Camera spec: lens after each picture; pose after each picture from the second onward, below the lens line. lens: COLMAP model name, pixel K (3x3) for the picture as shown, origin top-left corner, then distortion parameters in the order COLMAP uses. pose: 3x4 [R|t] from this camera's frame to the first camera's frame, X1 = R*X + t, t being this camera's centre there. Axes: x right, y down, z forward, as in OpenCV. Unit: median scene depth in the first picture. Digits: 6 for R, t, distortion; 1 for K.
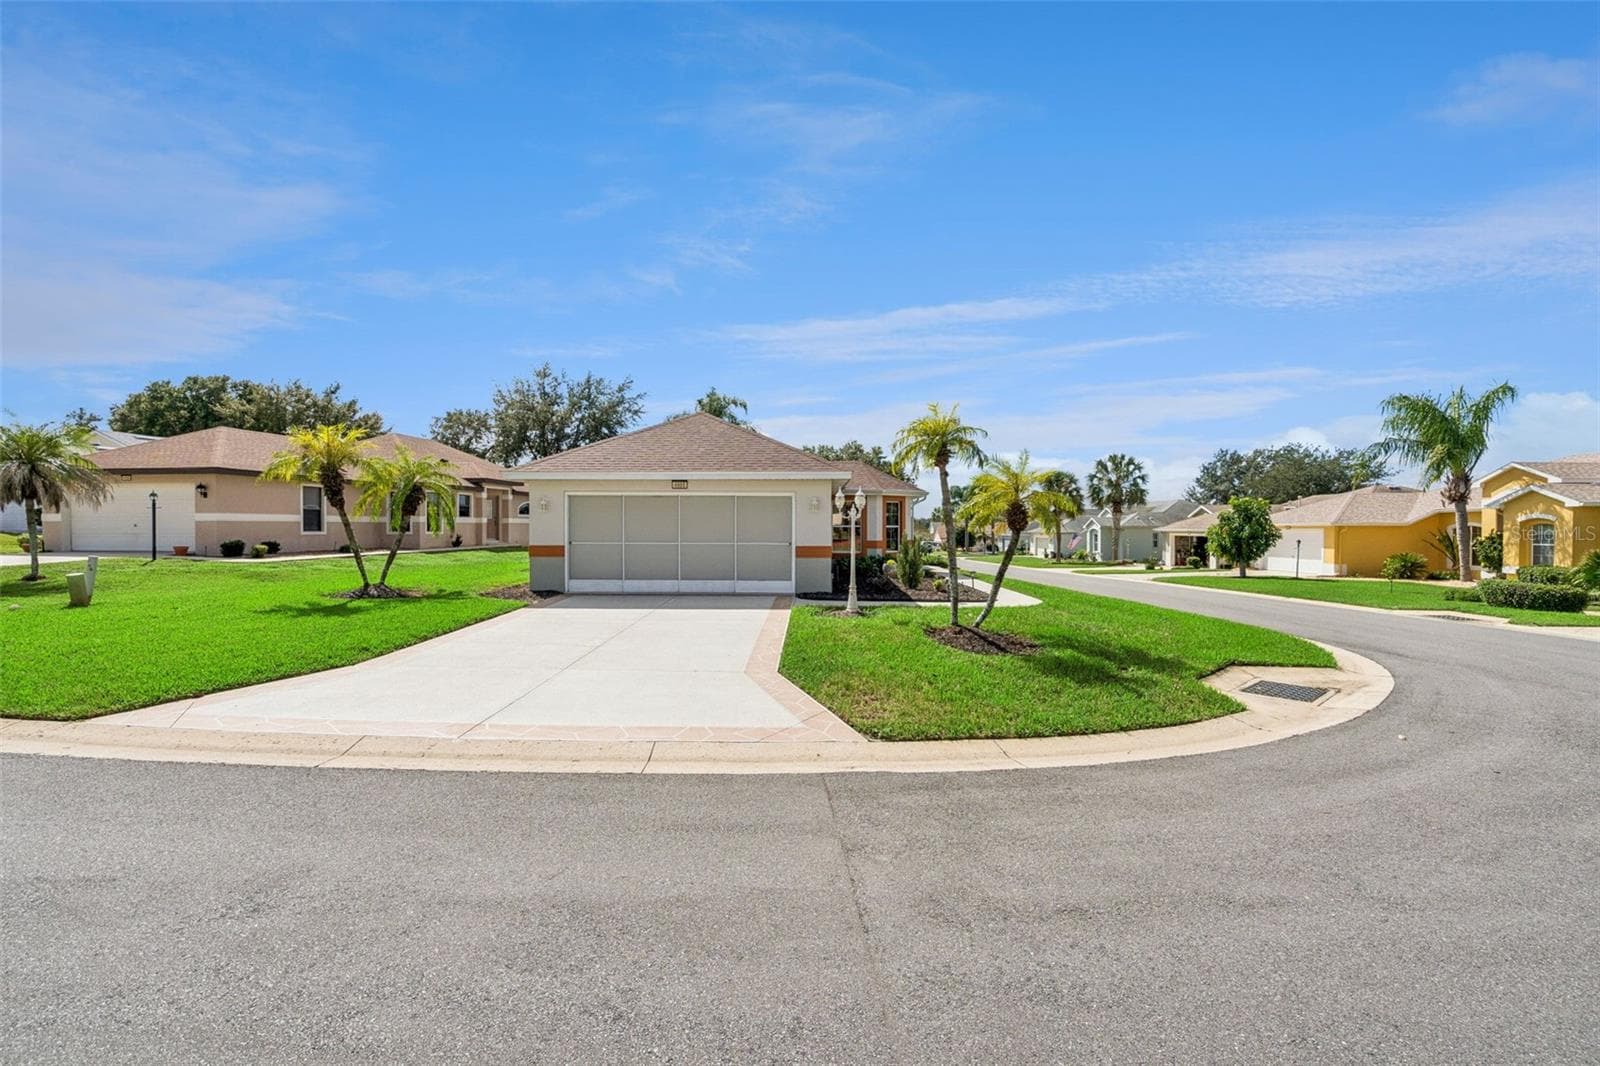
lens RADIAL K [[715.8, 0, 797.7], [0, 715.8, 538.8], [0, 0, 1]] dist [-0.007146, 0.000584]
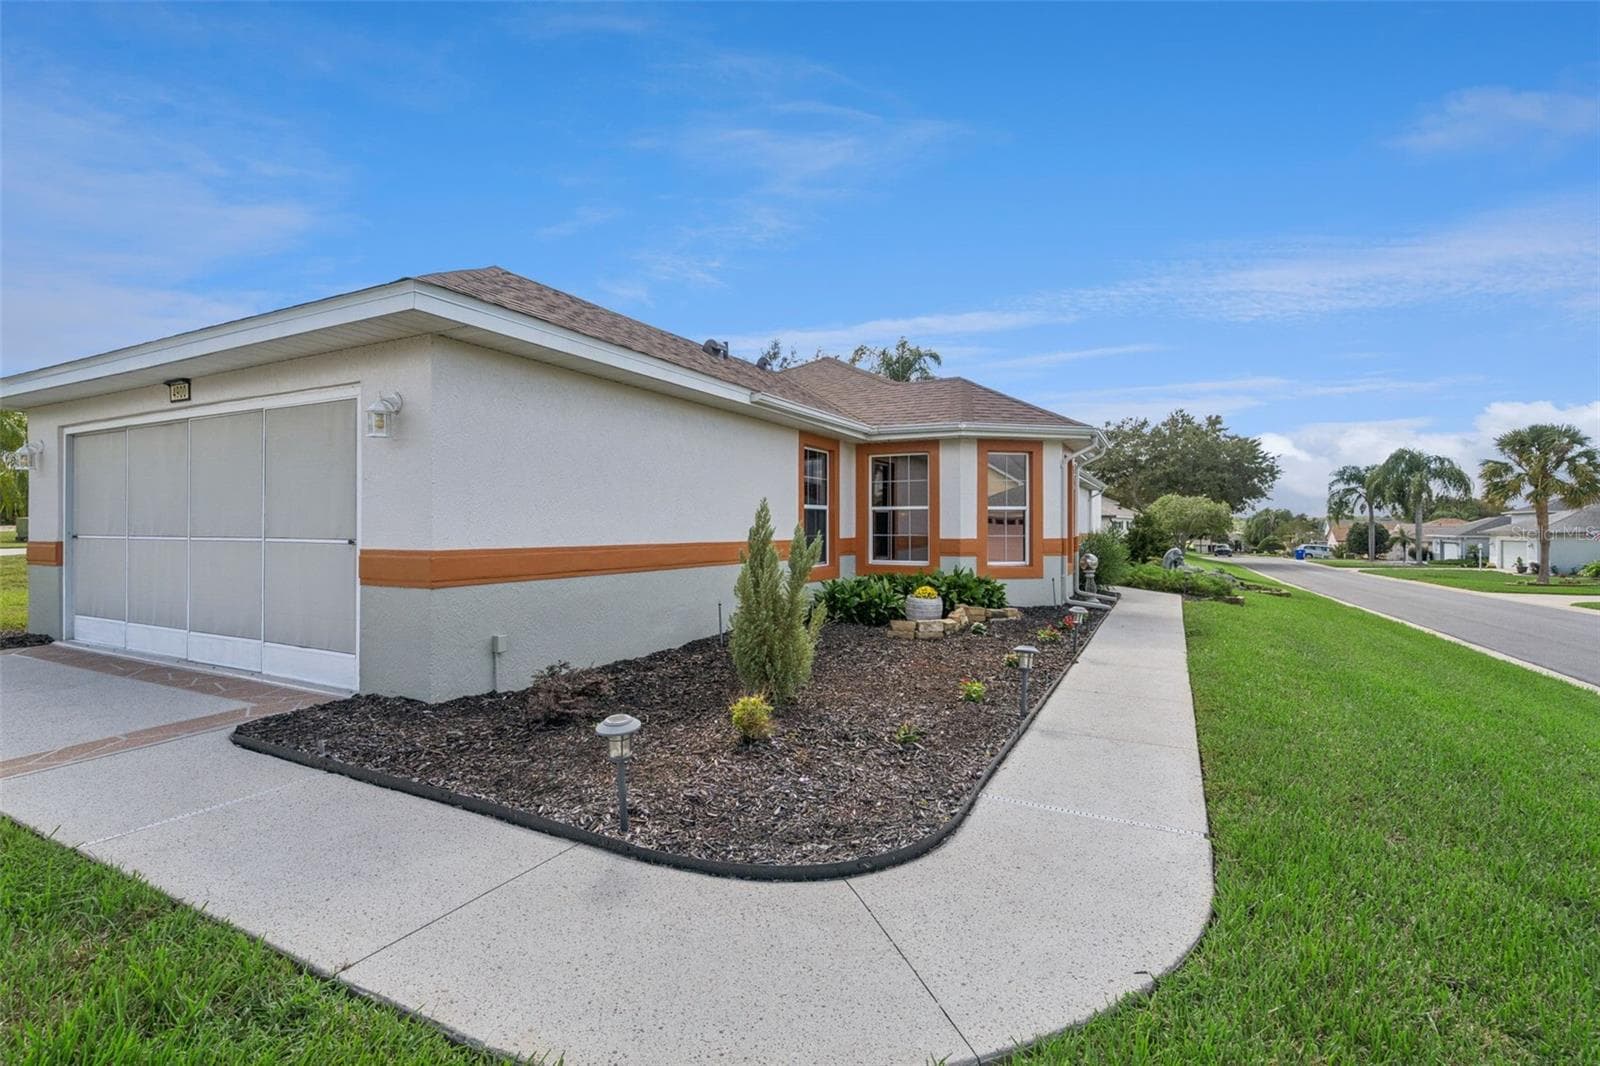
lens RADIAL K [[715.8, 0, 798.6], [0, 715.8, 528.7], [0, 0, 1]] dist [-0.007146, 0.000584]
pose [[0.891873, -0.001140, -0.452285, 0.200917], [-0.005886, 0.999883, -0.014126, 0.002799], [0.452248, 0.015260, 0.891761, 0.496208]]
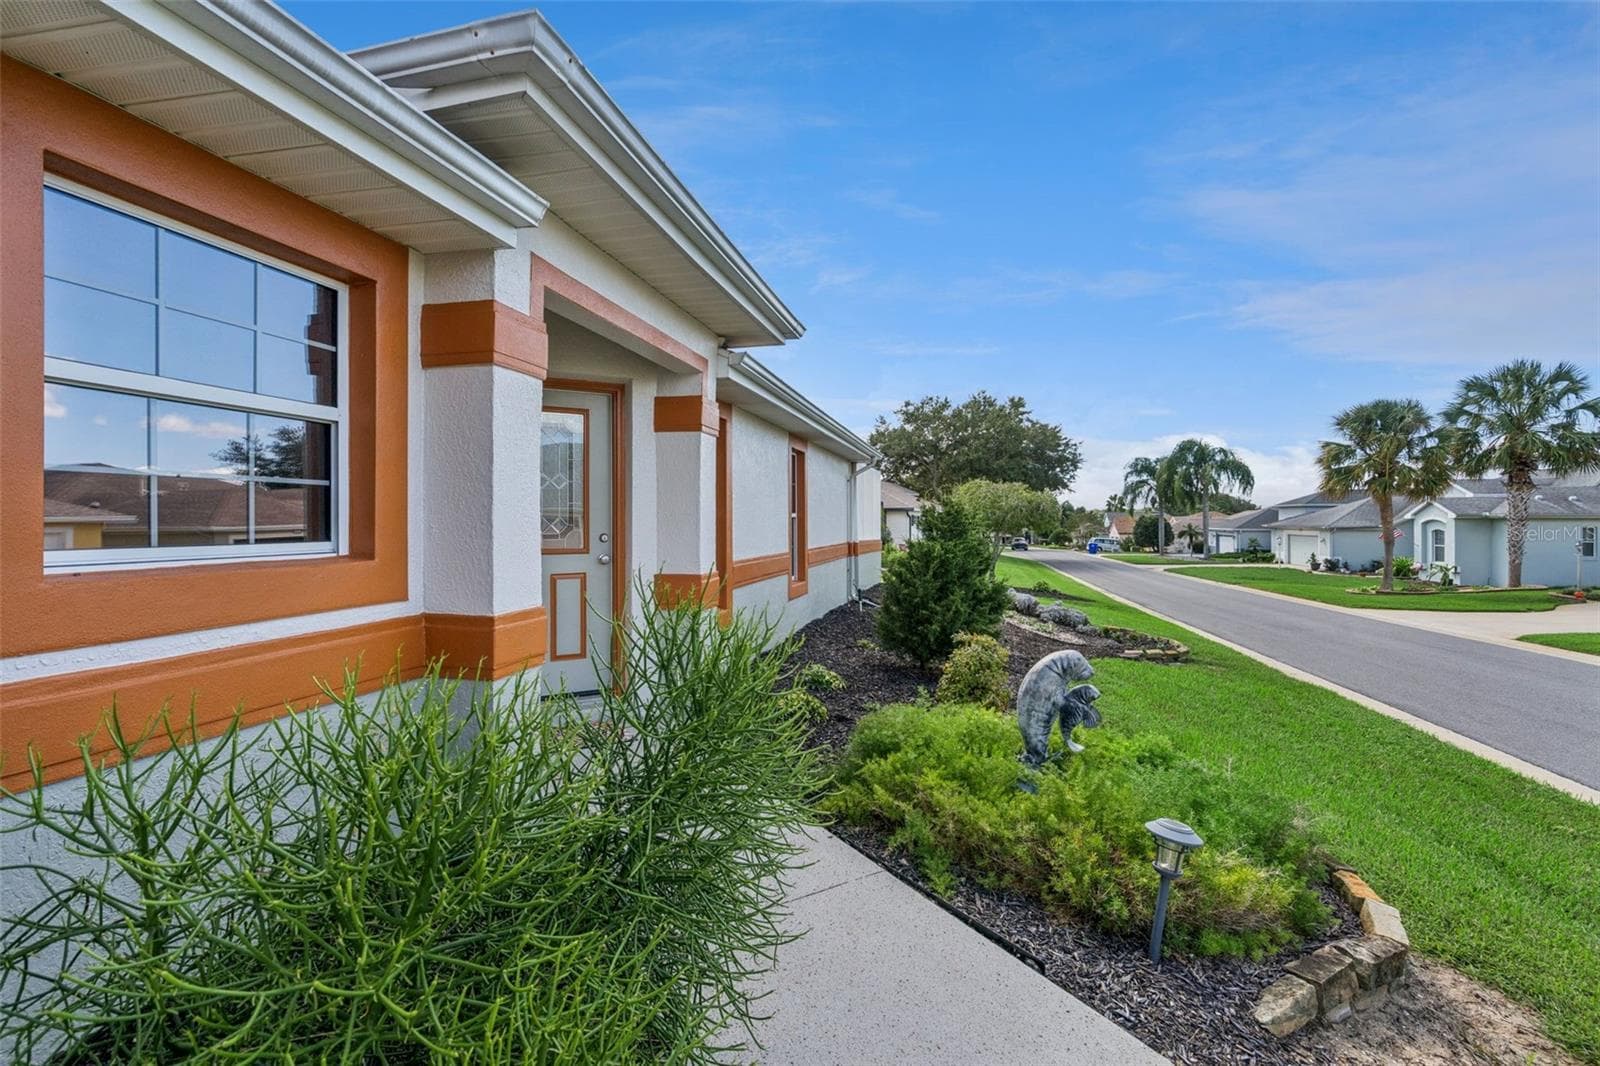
lens RADIAL K [[715.8, 0, 796.0], [0, 715.8, 528.7], [0, 0, 1]] dist [-0.007146, 0.000584]
pose [[0.974833, -0.001779, -0.222931, 0.191612], [0.000921, 0.999992, -0.003952, -0.013662], [0.222936, 0.003648, 0.974826, 1.003218]]
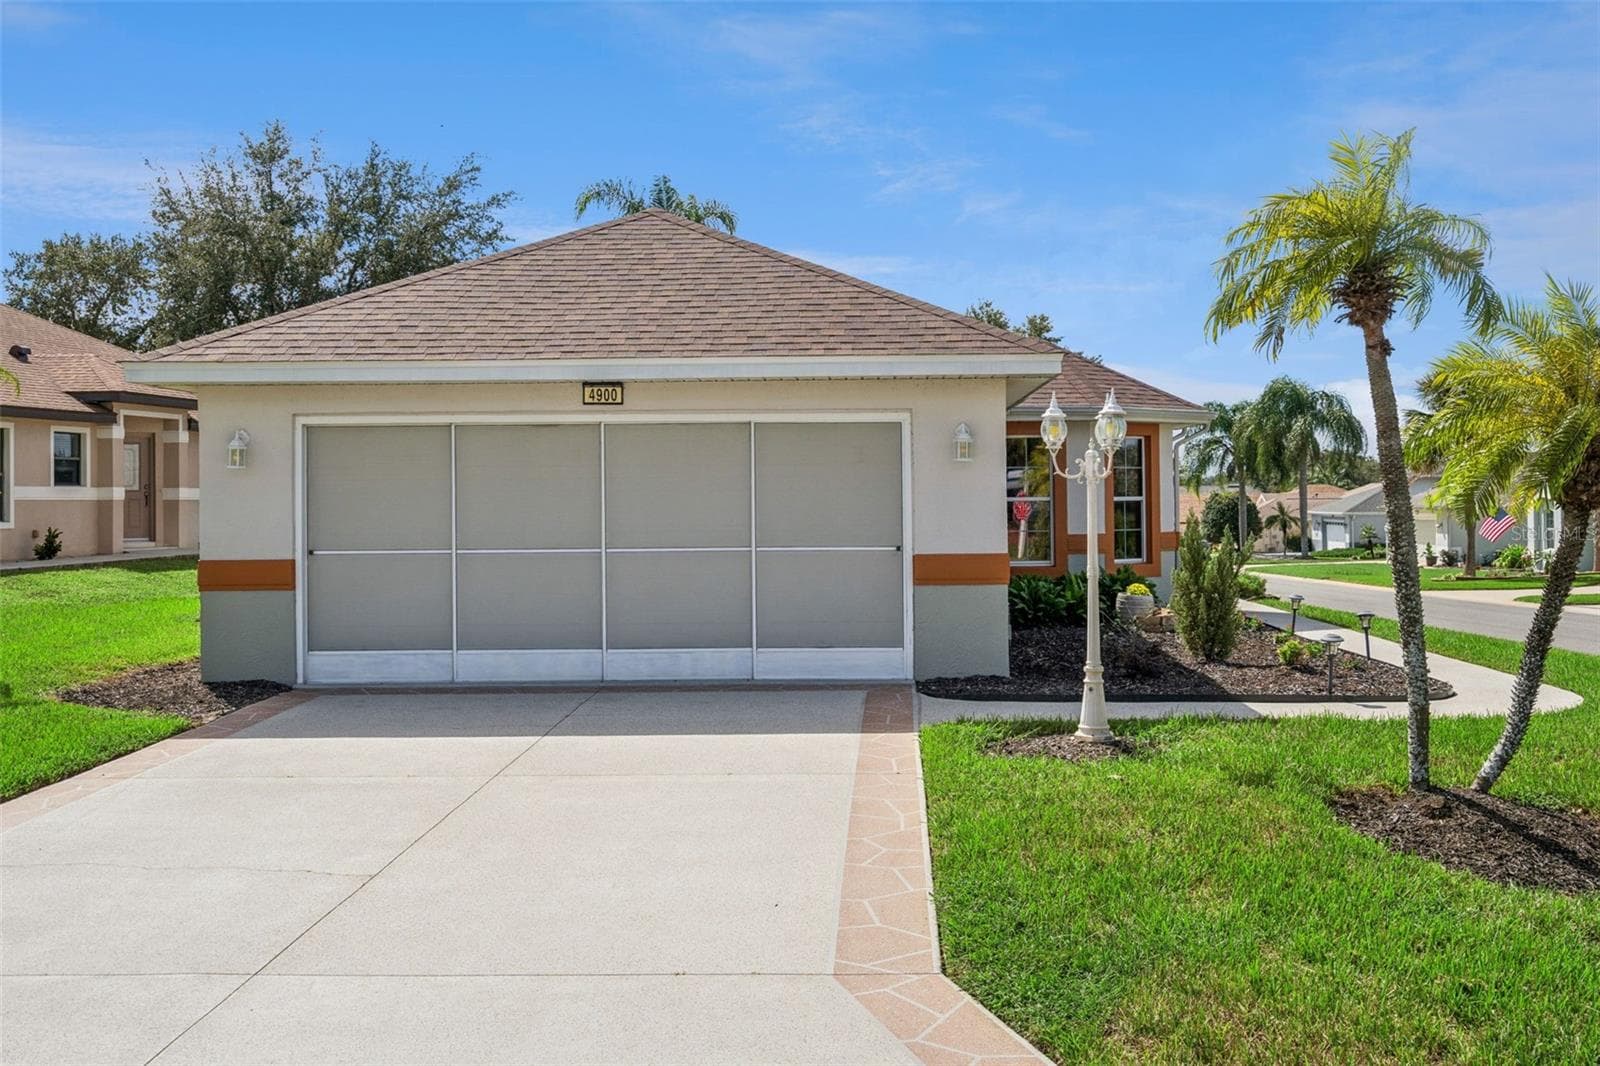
lens RADIAL K [[1583.1, 0, 861.3], [0, 1583.1, 511.9], [0, 0, 1]] dist [0.014126, 0.000000]
pose [[0.999908, -0.010721, 0.008255, -0.022686], [0.010794, 0.999902, -0.008878, -0.003159], [-0.008159, 0.008966, 0.999927, 0.103607]]
